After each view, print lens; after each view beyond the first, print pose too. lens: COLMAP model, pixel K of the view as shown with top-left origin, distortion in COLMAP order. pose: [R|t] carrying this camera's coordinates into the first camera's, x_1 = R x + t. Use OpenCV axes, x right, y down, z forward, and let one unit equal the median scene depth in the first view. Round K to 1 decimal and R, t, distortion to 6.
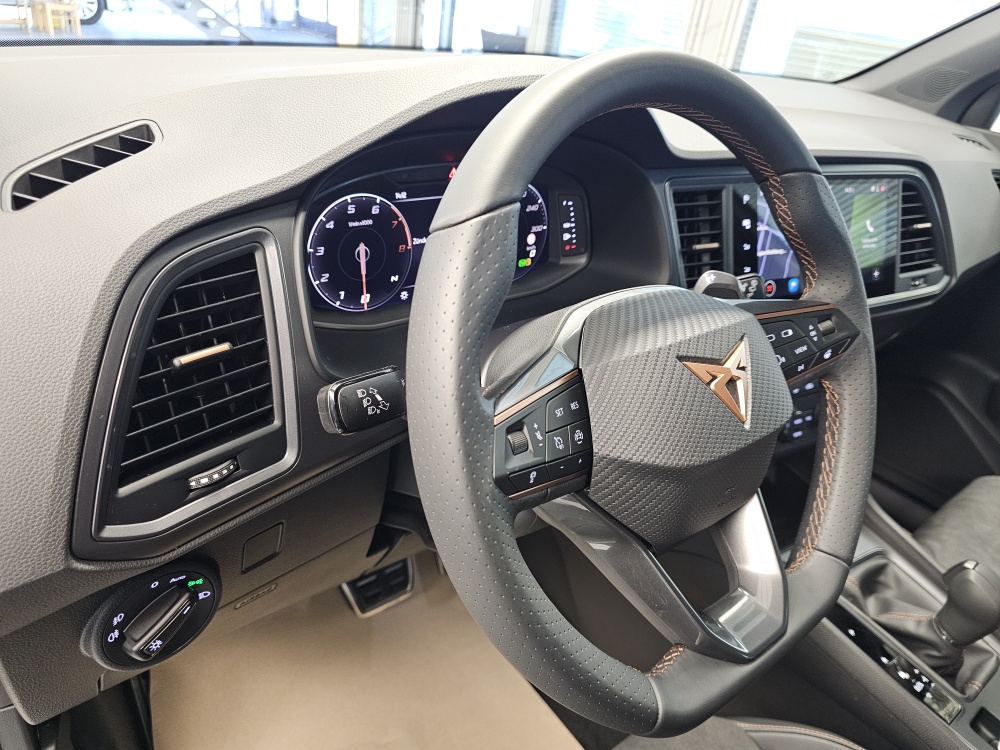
lens RADIAL K [[687.0, 0, 500.0], [0, 687.0, 375.0], [0, 0, 1]] dist [0.097353, -0.105936]
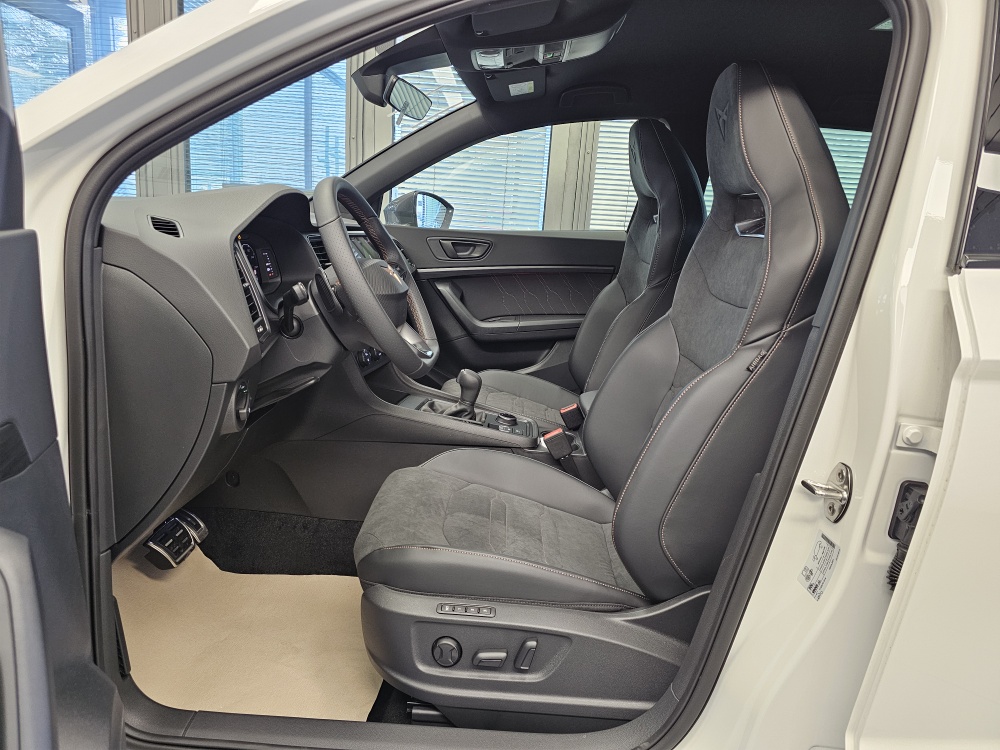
lens RADIAL K [[687.0, 0, 500.0], [0, 687.0, 375.0], [0, 0, 1]] dist [0.097353, -0.105936]
pose [[0.662768, -0.249614, 0.705996, -1.216068], [0.388044, 0.920828, -0.038713, 0.540710], [-0.640438, 0.299615, 0.707157, -1.013170]]
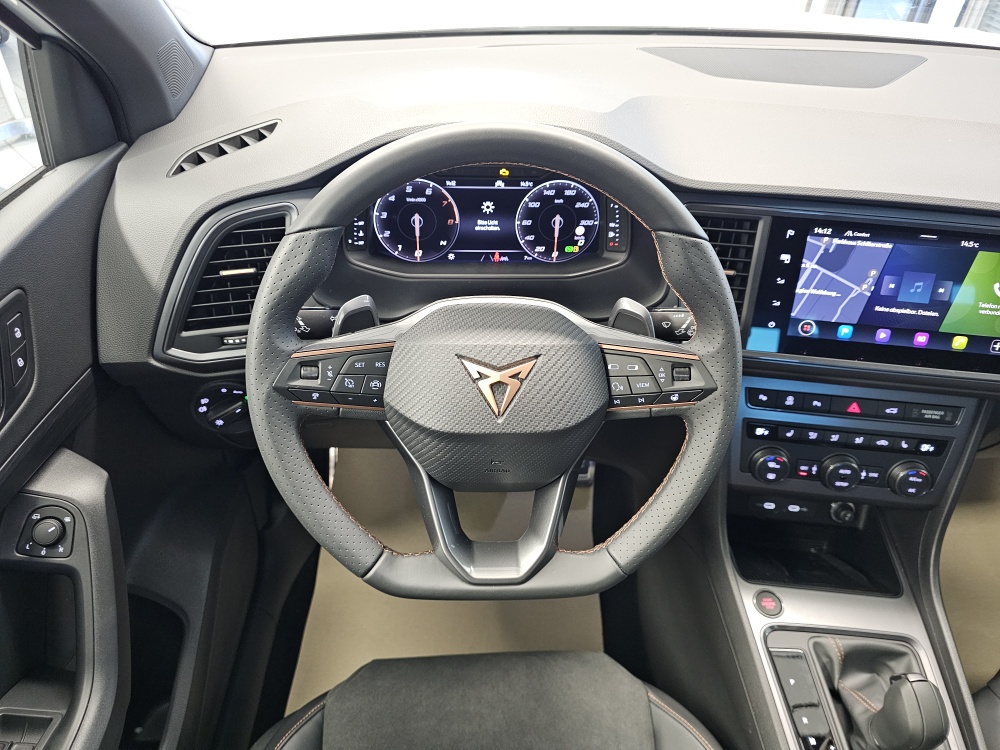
lens RADIAL K [[687.0, 0, 500.0], [0, 687.0, 375.0], [0, 0, 1]] dist [0.097353, -0.105936]
pose [[0.804091, 0.310749, -0.506827, 0.729209], [-0.241521, 0.949743, 0.199135, -0.198630], [0.543236, -0.037713, 0.838732, -0.079776]]
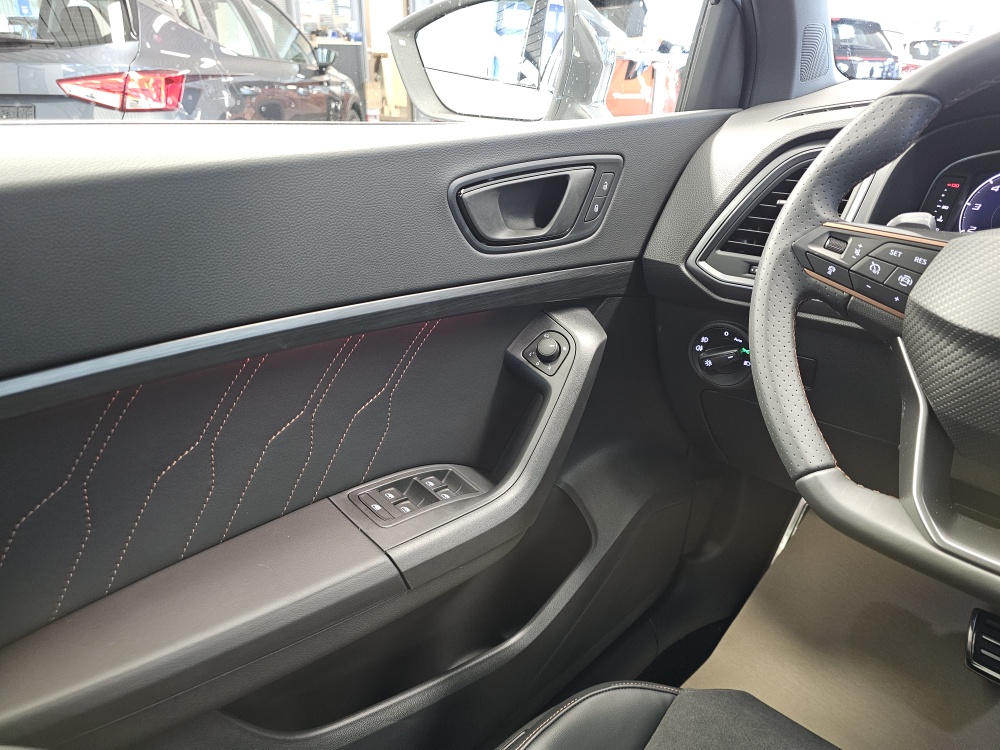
lens RADIAL K [[693.2, 0, 476.0], [0, 693.2, 376.9], [0, 0, 1]] dist [0.003566, -0.021220]
pose [[0.110115, 0.318854, -0.941386, 0.872425], [-0.485521, 0.843706, 0.228977, 0.224572], [0.867262, 0.431849, 0.247715, 0.036577]]
